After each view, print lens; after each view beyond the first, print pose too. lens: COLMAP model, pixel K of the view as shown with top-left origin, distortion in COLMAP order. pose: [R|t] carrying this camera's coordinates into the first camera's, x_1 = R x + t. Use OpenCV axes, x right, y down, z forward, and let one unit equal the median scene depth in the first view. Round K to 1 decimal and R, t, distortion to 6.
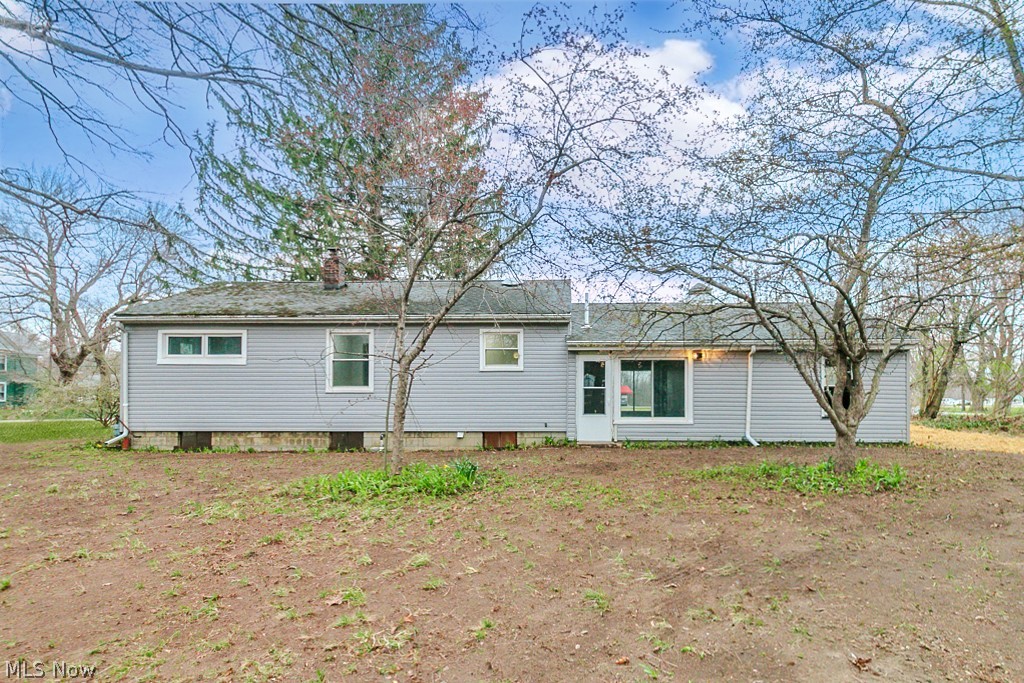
lens RADIAL K [[480.7, 0, 512.0], [0, 480.7, 352.1], [0, 0, 1]] dist [-0.002167, 0.000040]
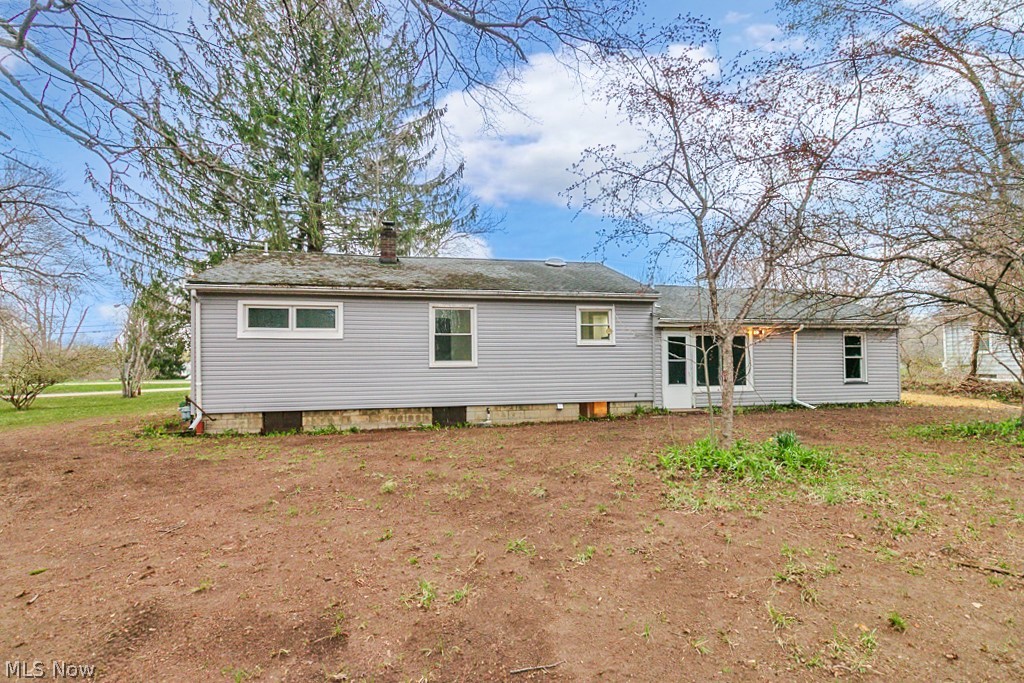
lens RADIAL K [[480.7, 0, 511.7], [0, 480.7, 333.3], [0, 0, 1]] dist [-0.002167, 0.000040]
pose [[0.972924, 0.005404, 0.231061, -0.449448], [-0.008628, 0.999879, 0.012948, -0.000264], [-0.230963, -0.014591, 0.972853, 0.004726]]
